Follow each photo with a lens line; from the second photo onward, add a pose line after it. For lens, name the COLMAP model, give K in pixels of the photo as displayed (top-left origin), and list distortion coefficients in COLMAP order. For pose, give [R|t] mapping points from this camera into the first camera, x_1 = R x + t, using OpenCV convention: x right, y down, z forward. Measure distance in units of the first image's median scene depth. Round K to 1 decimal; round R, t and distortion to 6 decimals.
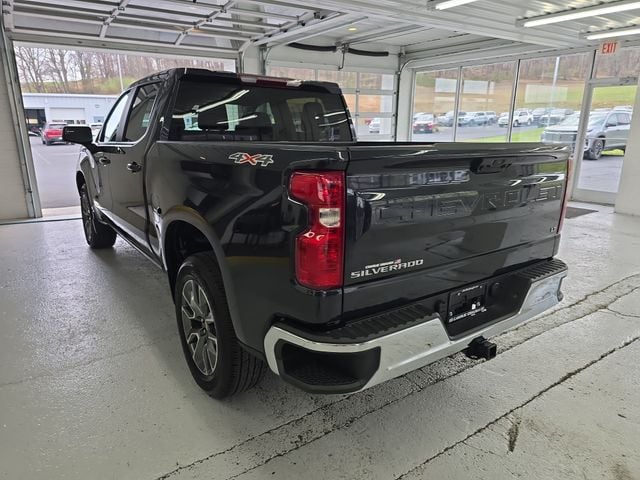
lens RADIAL K [[439.2, 0, 317.1], [0, 439.2, 253.9], [0, 0, 1]] dist [0.001940, -0.009350]
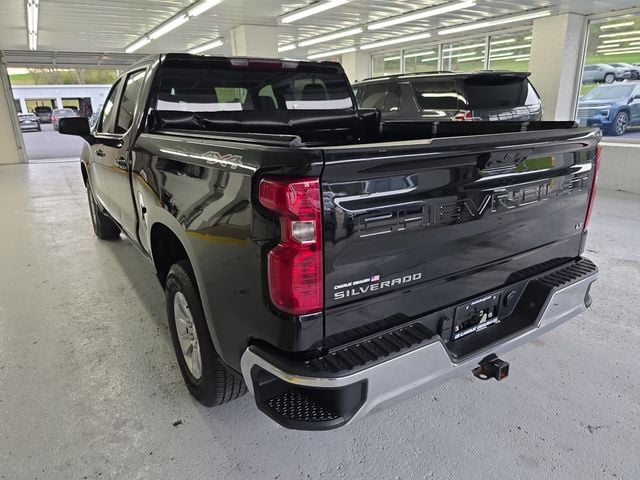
lens RADIAL K [[439.2, 0, 317.1], [0, 439.2, 253.9], [0, 0, 1]] dist [0.001940, -0.009350]
pose [[0.998725, -0.008253, -0.049807, 0.070638], [0.010379, 0.999039, 0.042593, -0.056167], [0.049407, -0.043056, 0.997850, 0.114733]]
